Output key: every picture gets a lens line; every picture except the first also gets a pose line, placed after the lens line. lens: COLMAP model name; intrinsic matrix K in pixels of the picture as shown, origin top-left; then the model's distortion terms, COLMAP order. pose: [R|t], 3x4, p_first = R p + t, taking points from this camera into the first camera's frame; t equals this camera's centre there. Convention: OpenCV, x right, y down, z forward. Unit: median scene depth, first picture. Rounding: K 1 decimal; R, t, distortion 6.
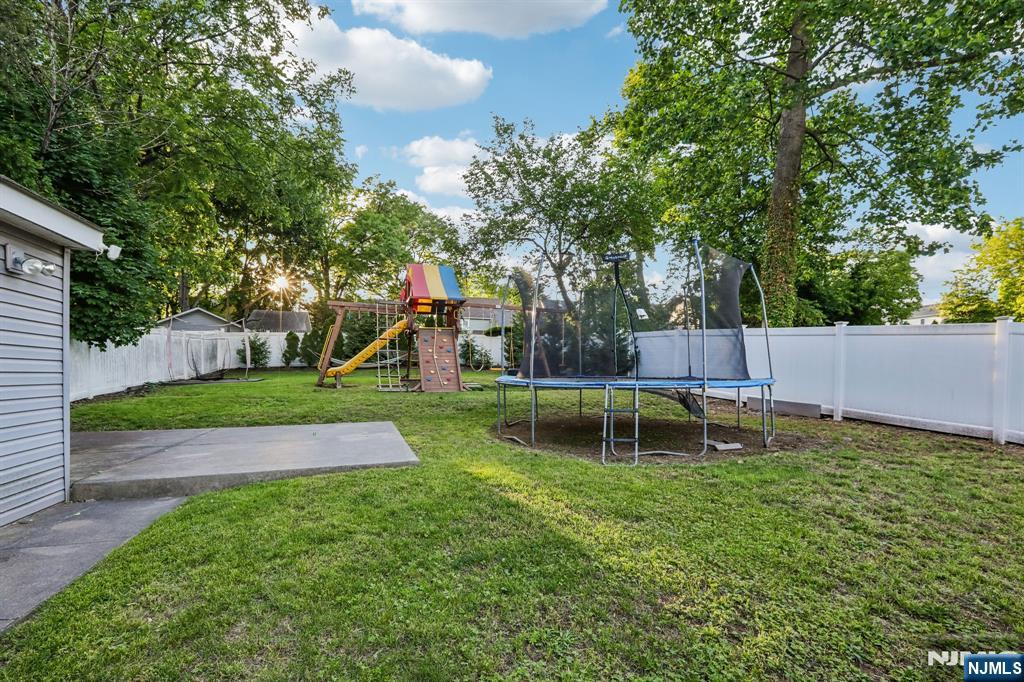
lens RADIAL K [[479.5, 0, 511.9], [0, 479.5, 348.0], [0, 0, 1]] dist [0.015553, 0.000834]
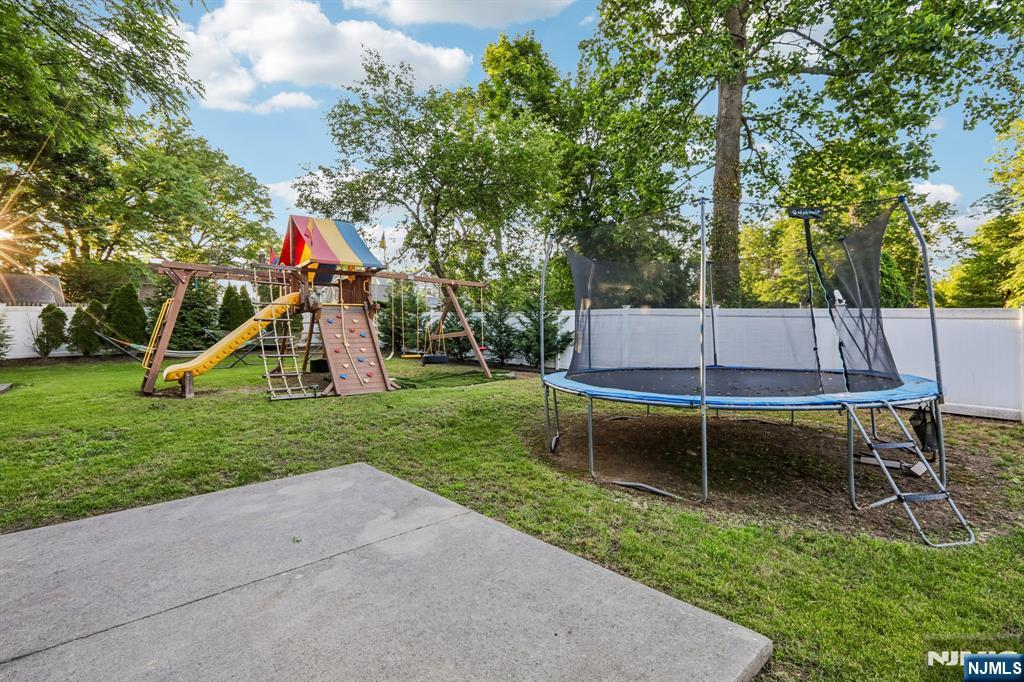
lens RADIAL K [[461.9, 0, 513.0], [0, 461.9, 324.1], [0, 0, 1]] dist [0.003718, 0.000563]
pose [[0.920849, -0.007727, 0.389843, -0.118351], [0.005057, 0.999956, 0.007876, -0.009591], [-0.389886, -0.005281, 0.920848, 0.154097]]
